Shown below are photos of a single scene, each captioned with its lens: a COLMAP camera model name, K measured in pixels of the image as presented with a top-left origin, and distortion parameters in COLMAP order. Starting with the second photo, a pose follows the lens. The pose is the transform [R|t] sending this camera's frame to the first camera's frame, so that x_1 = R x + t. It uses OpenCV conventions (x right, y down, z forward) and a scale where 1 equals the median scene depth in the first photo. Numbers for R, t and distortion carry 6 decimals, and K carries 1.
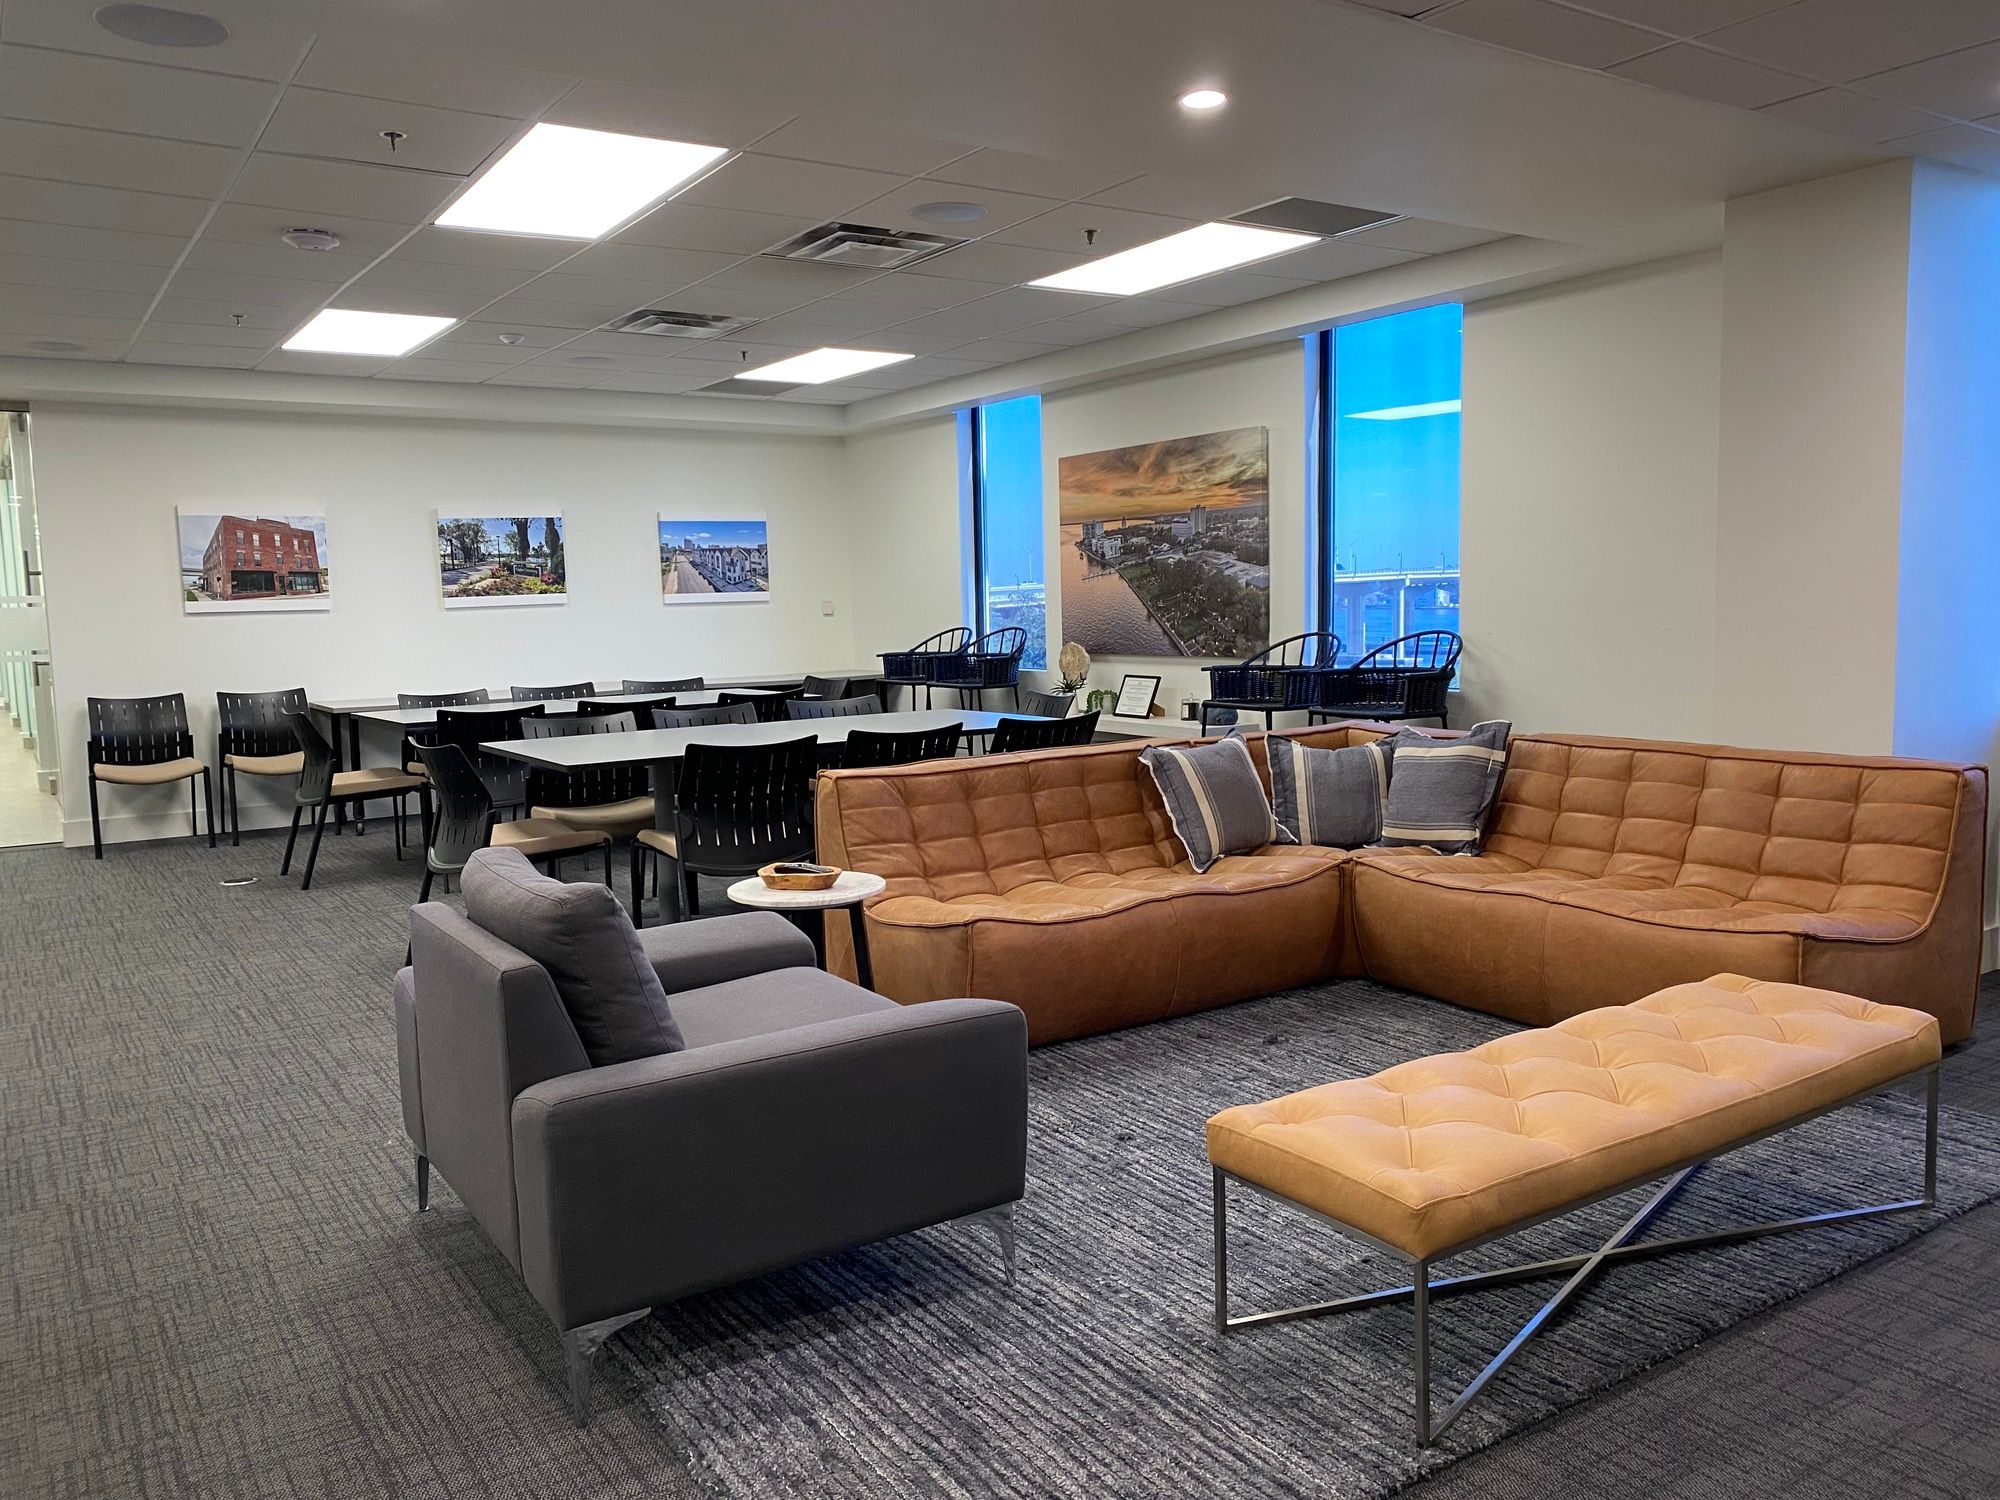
lens RADIAL K [[1527.0, 0, 1000.5], [0, 1527.0, 739.5], [0, 0, 1]] dist [0.057222, -0.011740]
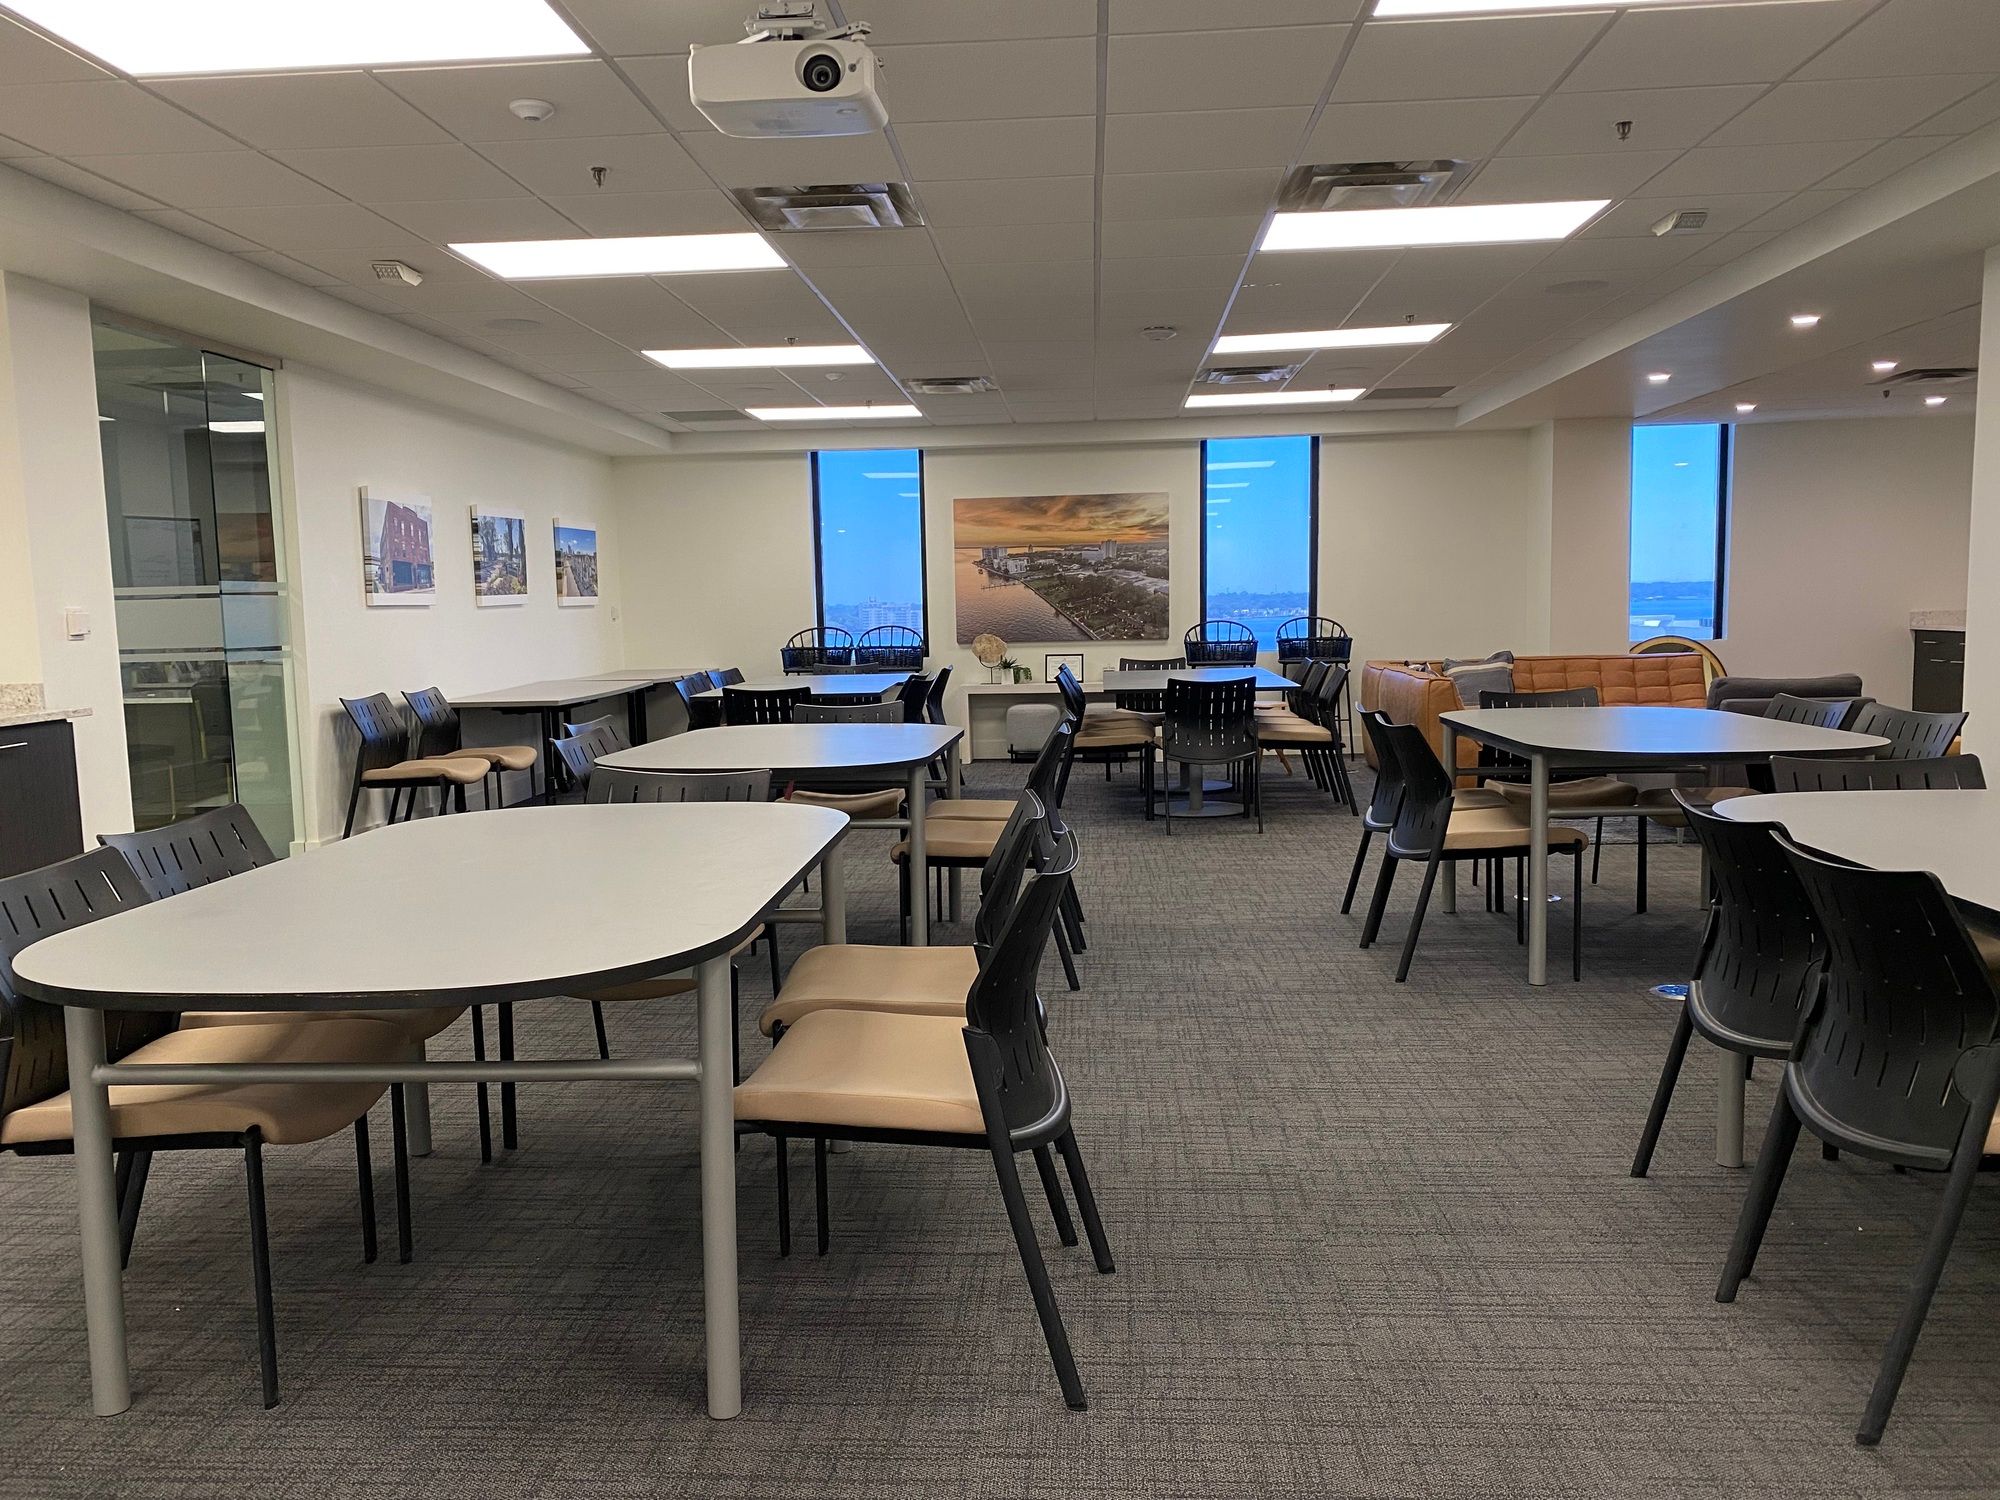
lens RADIAL K [[1527.0, 0, 1007.2], [0, 1527.0, 765.6], [0, 0, 1]] dist [0.057222, -0.011740]
pose [[0.596643, -0.072148, 0.799257, -1.094452], [0.082112, 0.996212, 0.028630, 0.017507], [-0.798295, 0.048547, 0.600307, 0.170542]]
